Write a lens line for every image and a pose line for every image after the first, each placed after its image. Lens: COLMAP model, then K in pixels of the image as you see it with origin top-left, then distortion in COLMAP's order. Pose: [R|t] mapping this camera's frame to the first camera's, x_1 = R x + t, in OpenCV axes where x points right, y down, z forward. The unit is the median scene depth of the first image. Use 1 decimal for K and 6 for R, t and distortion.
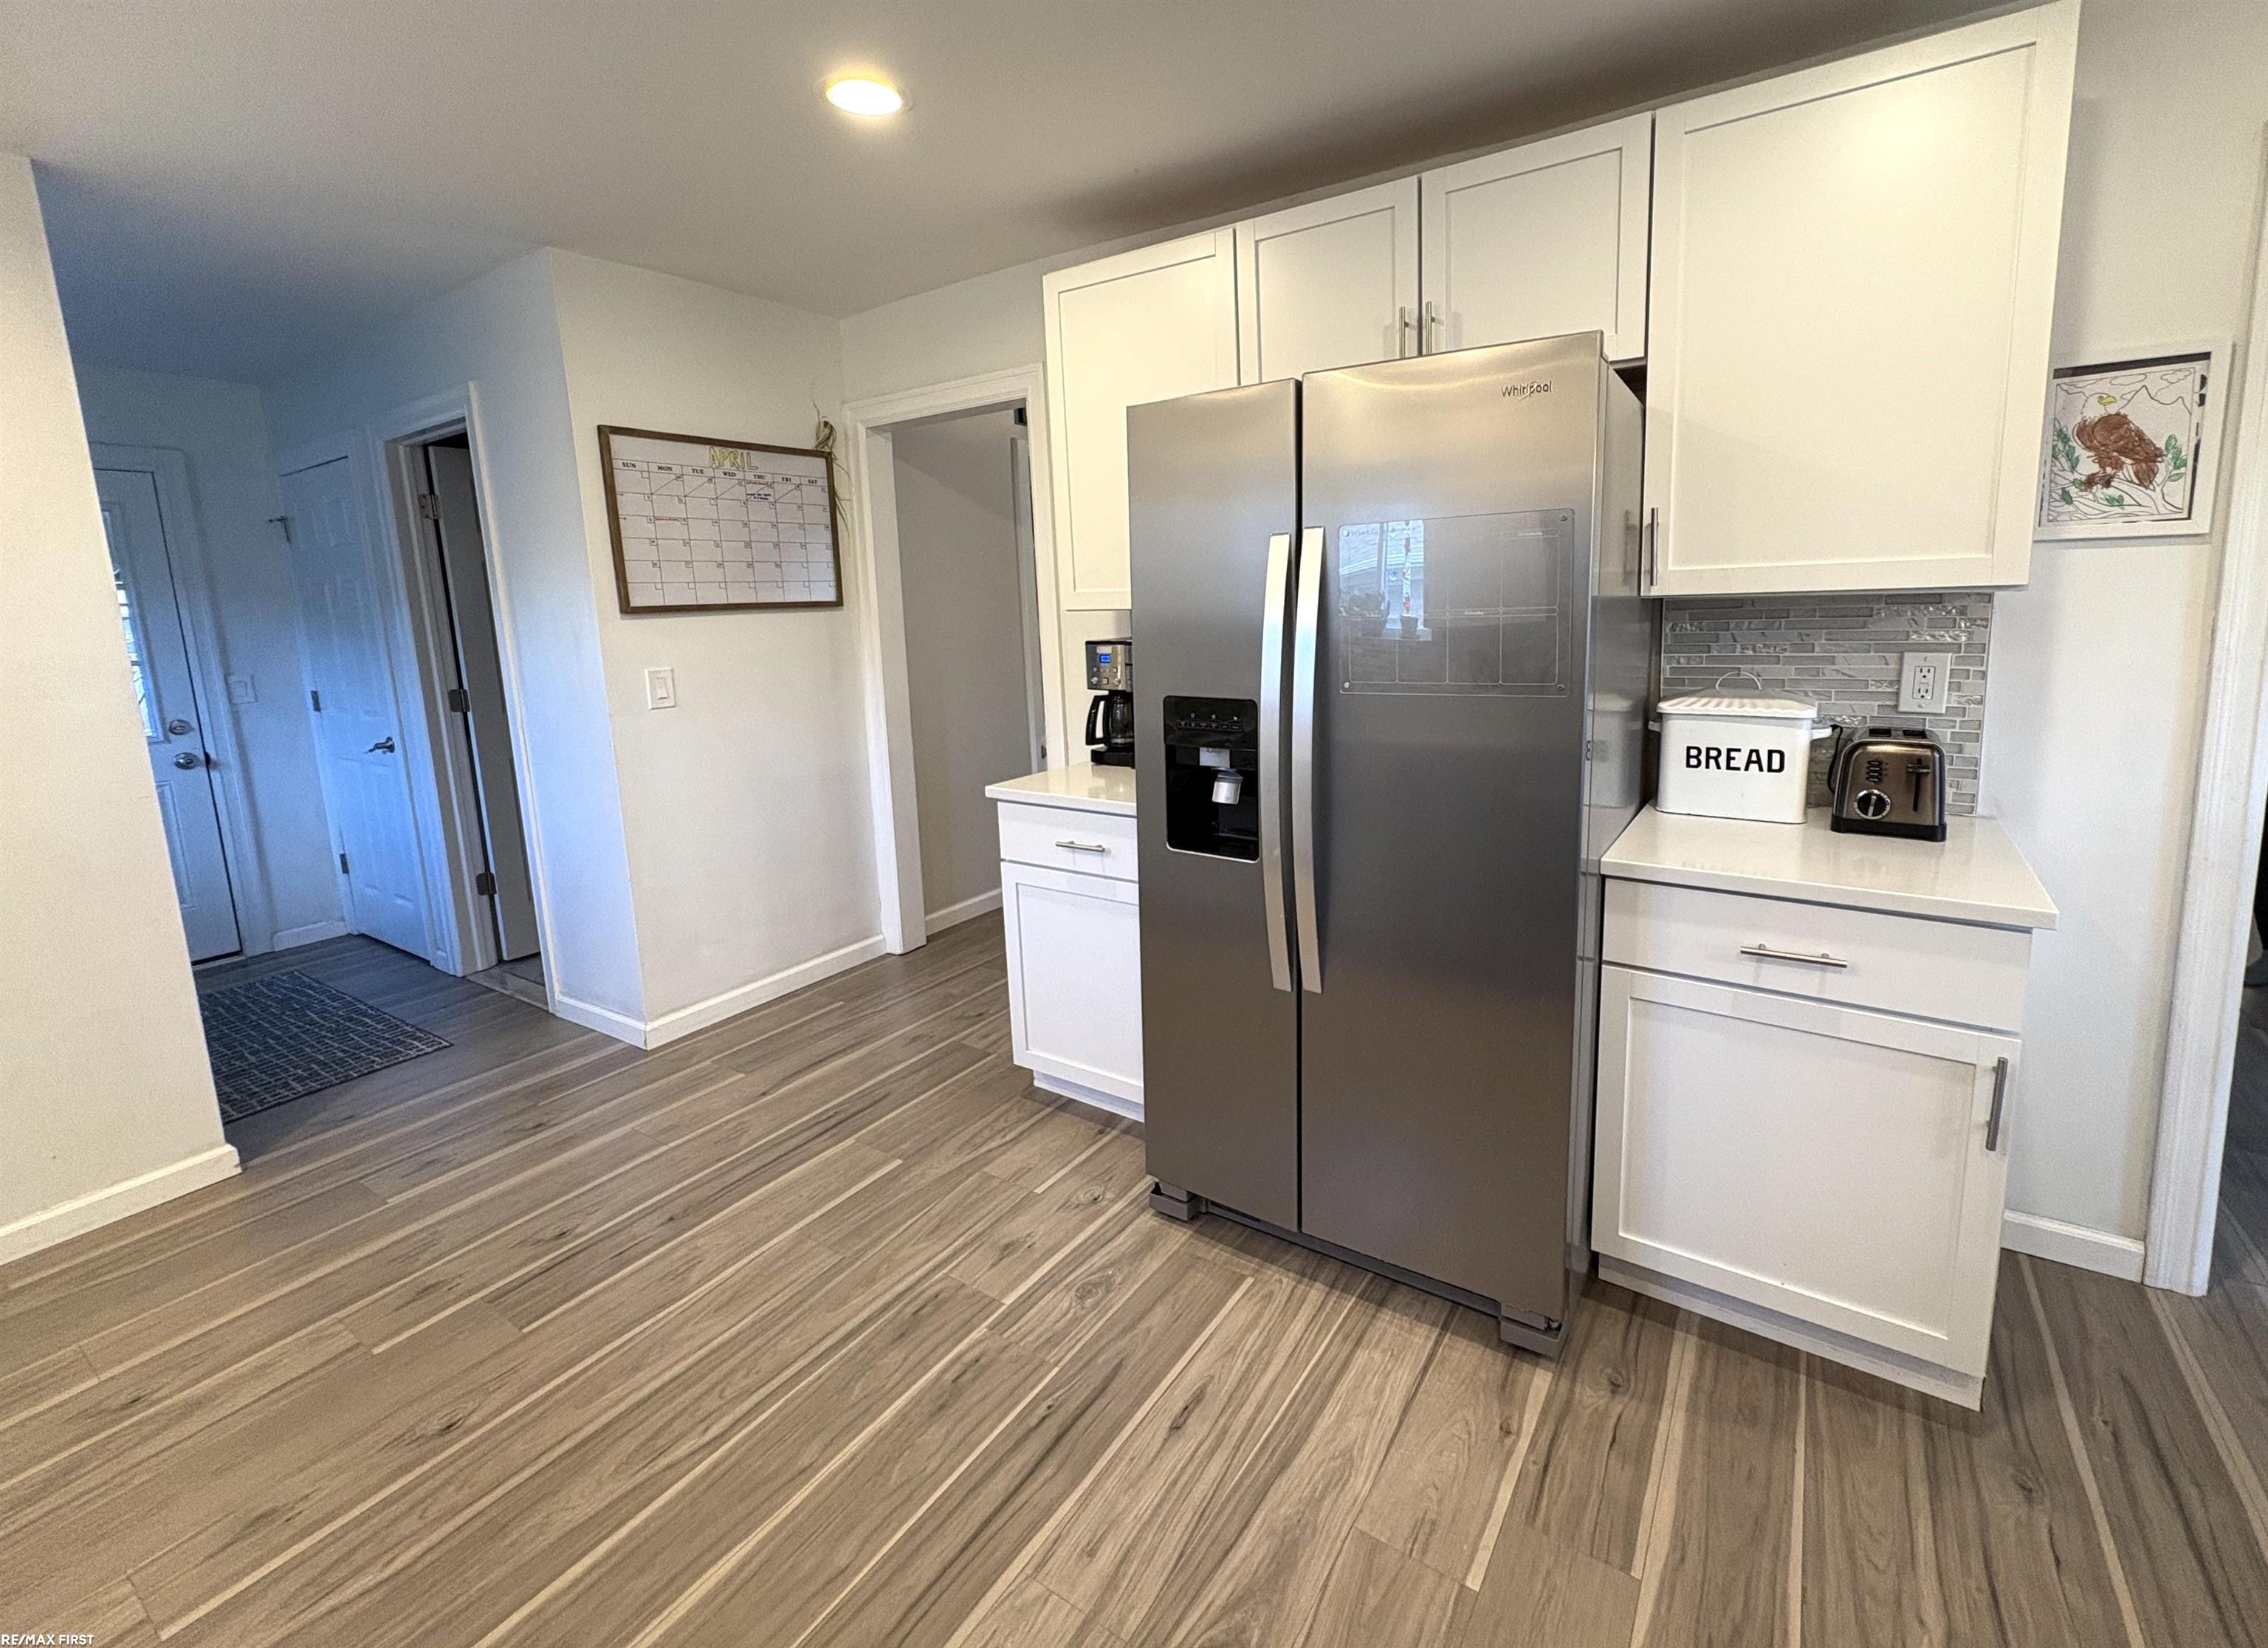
lens RADIAL K [[968.5, 0, 1214.3], [0, 968.5, 736.0], [0, 0, 1]] dist [0.004498, 0.000443]
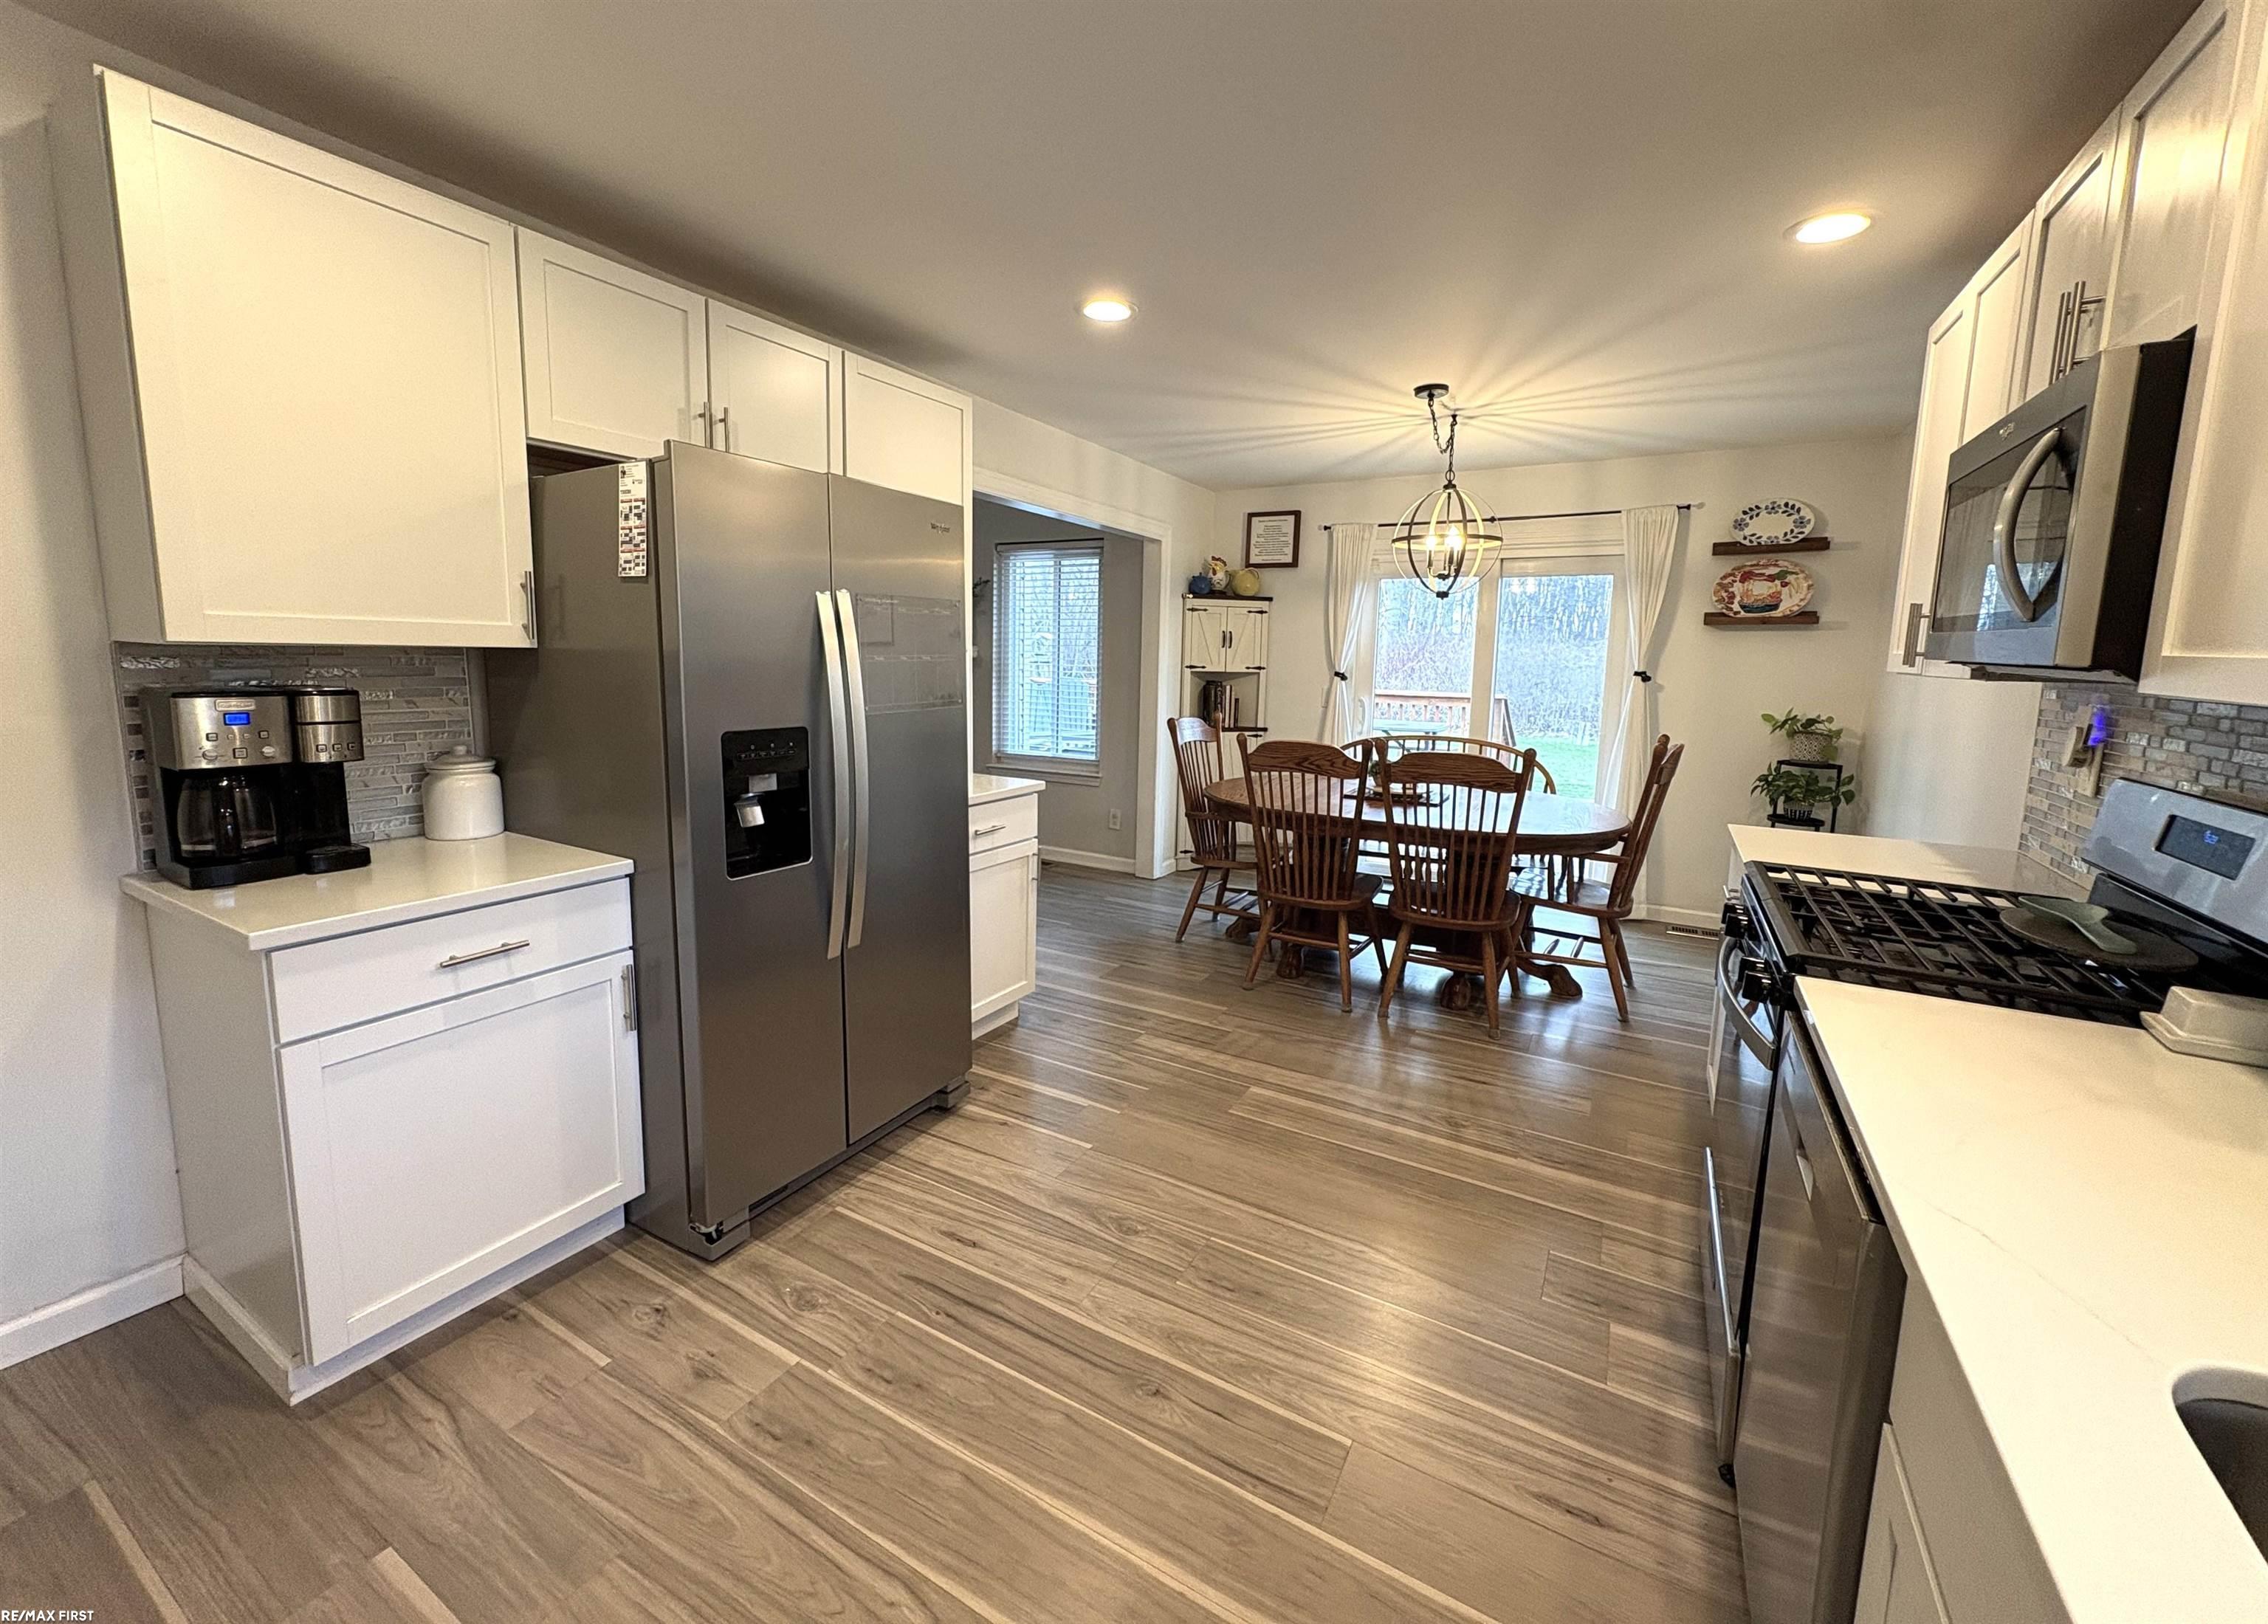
lens RADIAL K [[906.4, 0, 1122.3], [0, 906.4, 769.0], [0, 0, 1]] dist [-0.000299, 0.000157]
pose [[-0.036797, -0.100625, 0.994244, -1.074468], [0.126673, 0.986422, 0.104521, -0.051679], [-0.991262, 0.129790, -0.023551, 0.628359]]
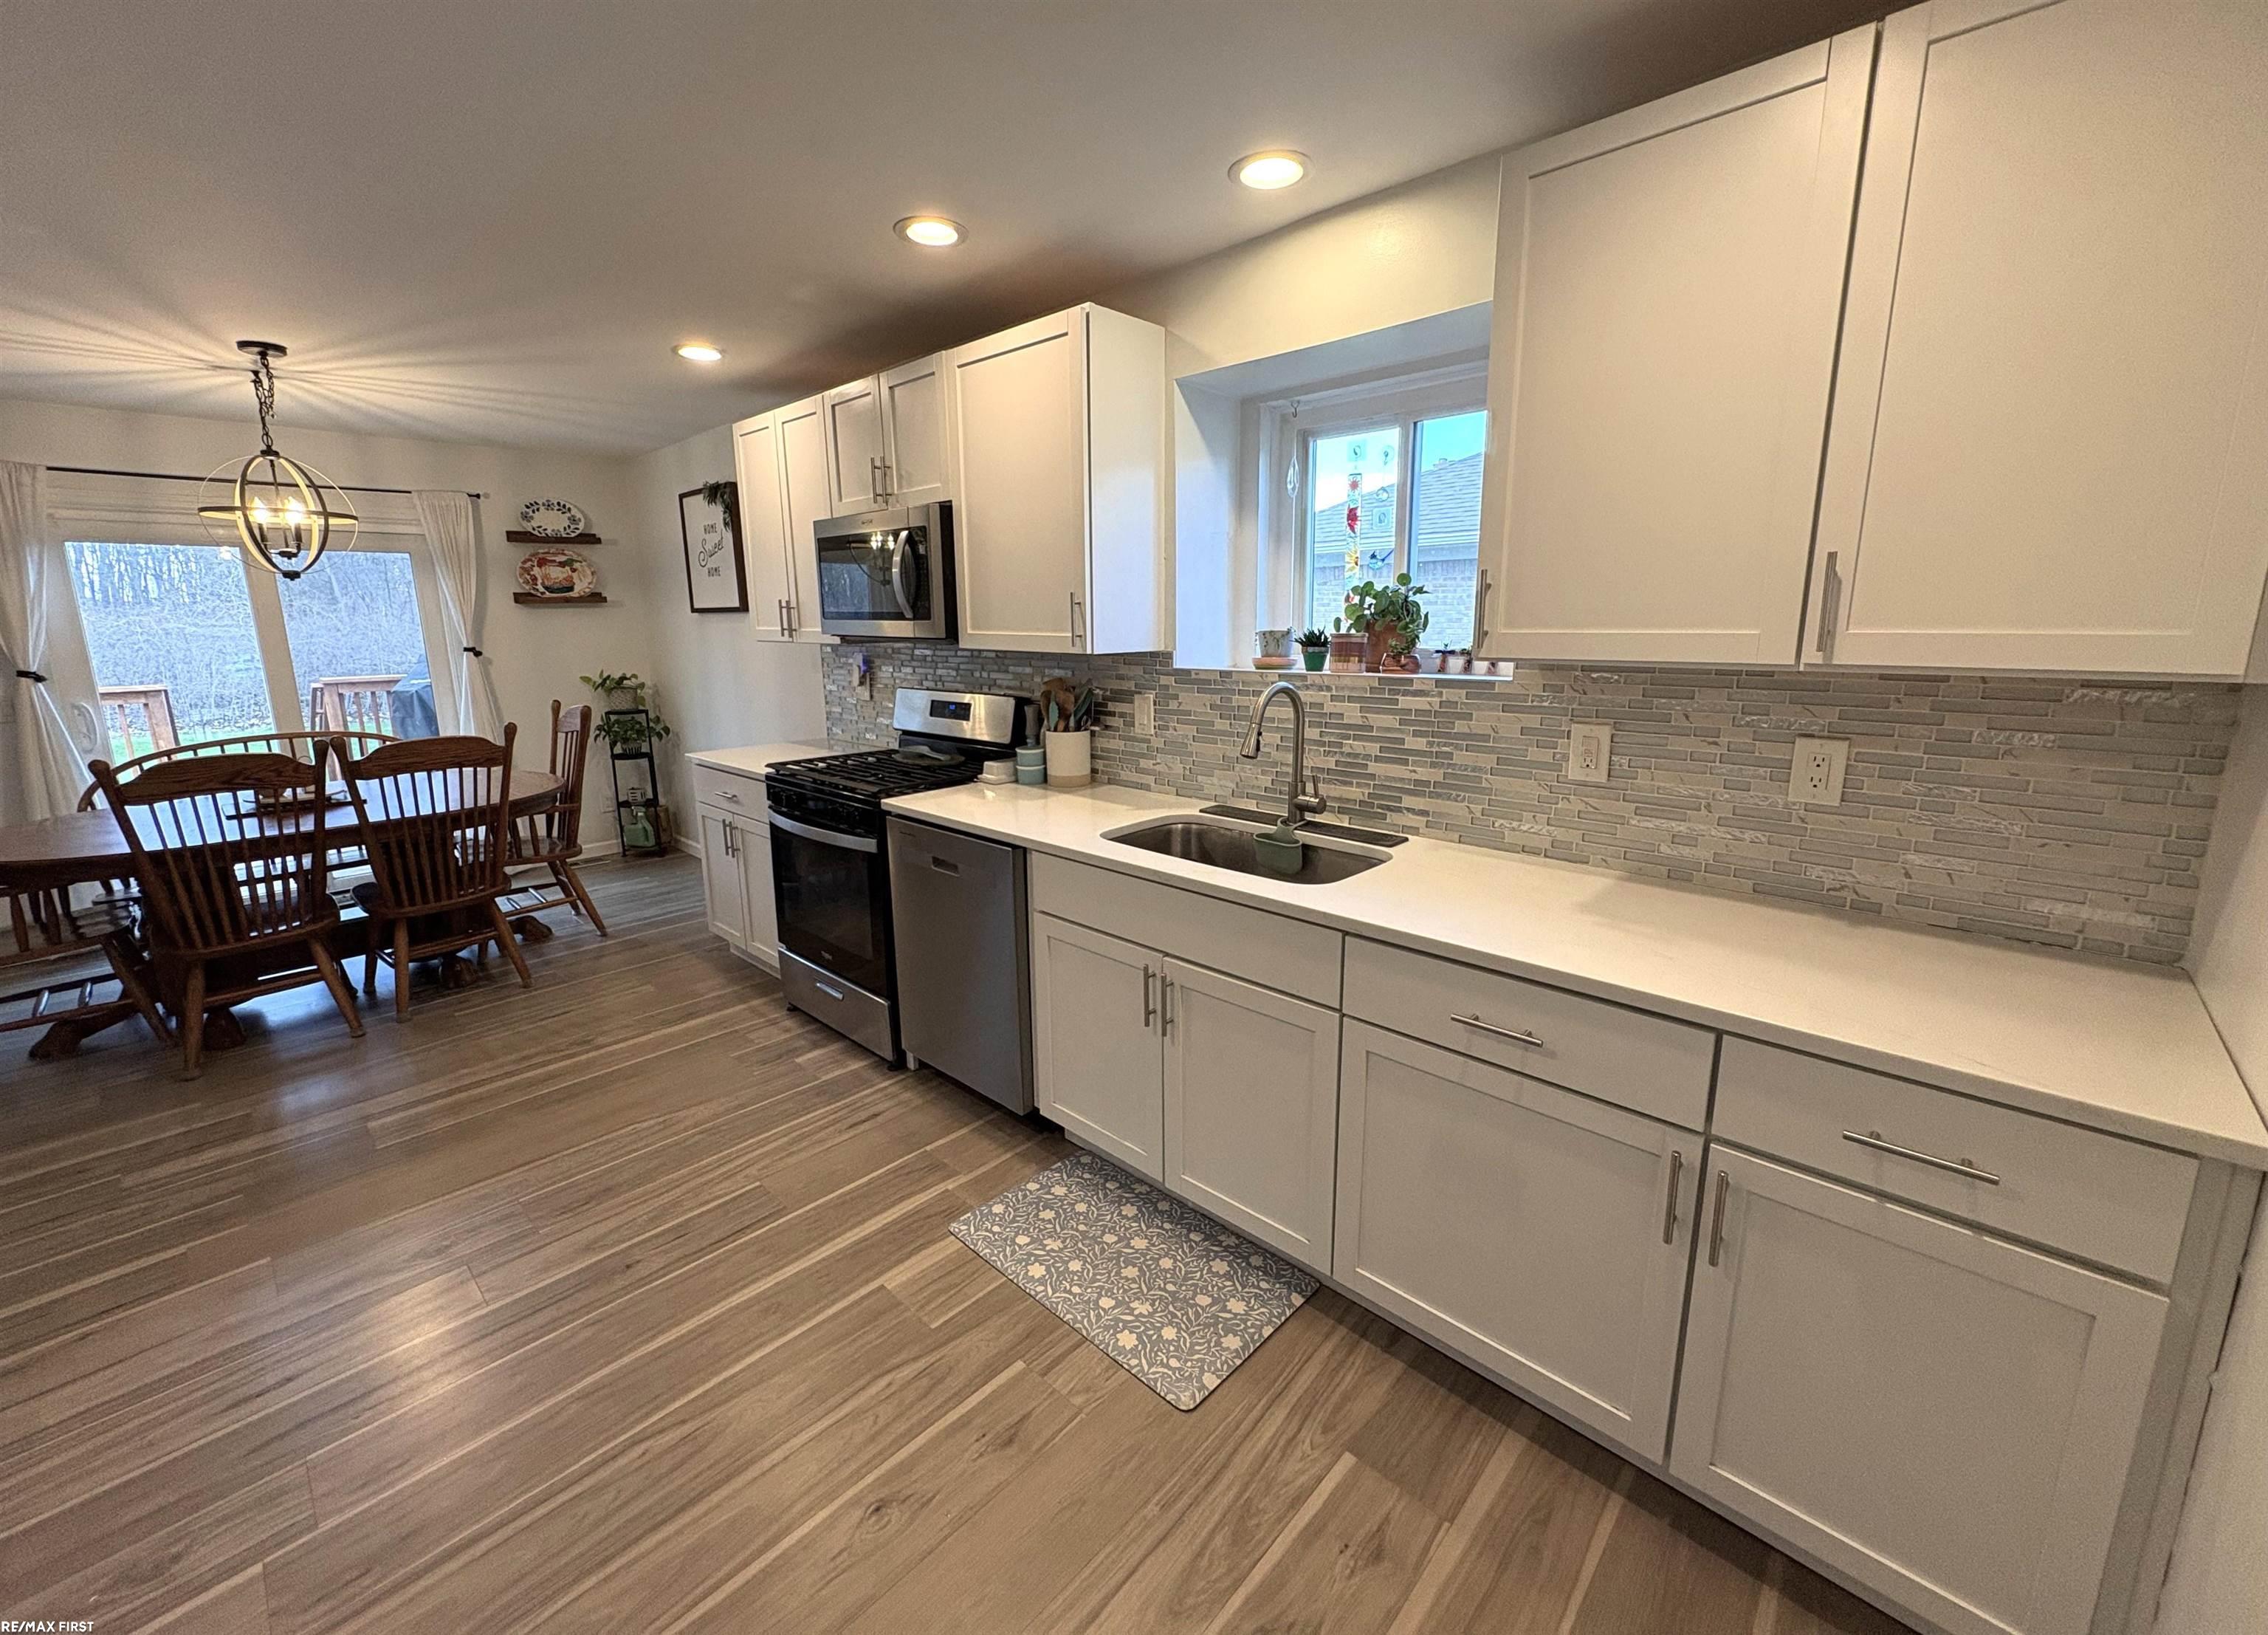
lens RADIAL K [[898.0, 0, 1131.9], [0, 898.0, 788.7], [0, 0, 1]] dist [-0.001365, 0.000557]
pose [[-0.981018, 0.006185, 0.193817, -1.054591], [0.069122, 0.944991, 0.319711, -0.190159], [-0.181178, 0.327039, -0.927480, 1.349105]]
